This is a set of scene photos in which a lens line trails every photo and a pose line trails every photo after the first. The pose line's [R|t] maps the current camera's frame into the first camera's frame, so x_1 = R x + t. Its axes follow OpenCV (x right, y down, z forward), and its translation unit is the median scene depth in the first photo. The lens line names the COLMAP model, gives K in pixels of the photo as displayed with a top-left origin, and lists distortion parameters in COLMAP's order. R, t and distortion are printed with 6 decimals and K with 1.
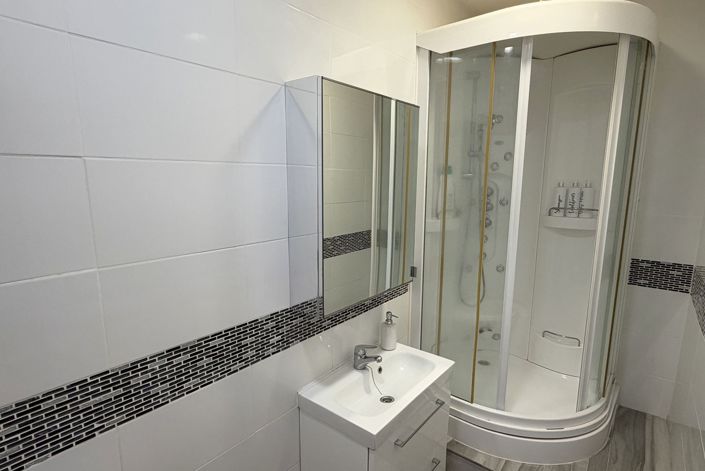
lens RADIAL K [[364.7, 0, 359.3], [0, 364.7, 236.3], [0, 0, 1]] dist [-0.027797, 0.009646]
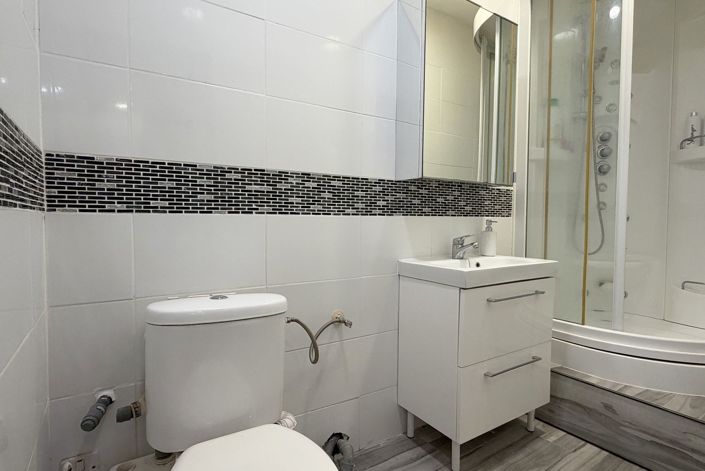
lens RADIAL K [[364.7, 0, 348.6], [0, 364.7, 238.6], [0, 0, 1]] dist [-0.027797, 0.009646]
pose [[0.943854, 0.013181, -0.330099, 0.056017], [-0.059681, 0.989567, -0.131131, 0.499426], [0.324926, 0.143469, 0.934794, -0.119737]]
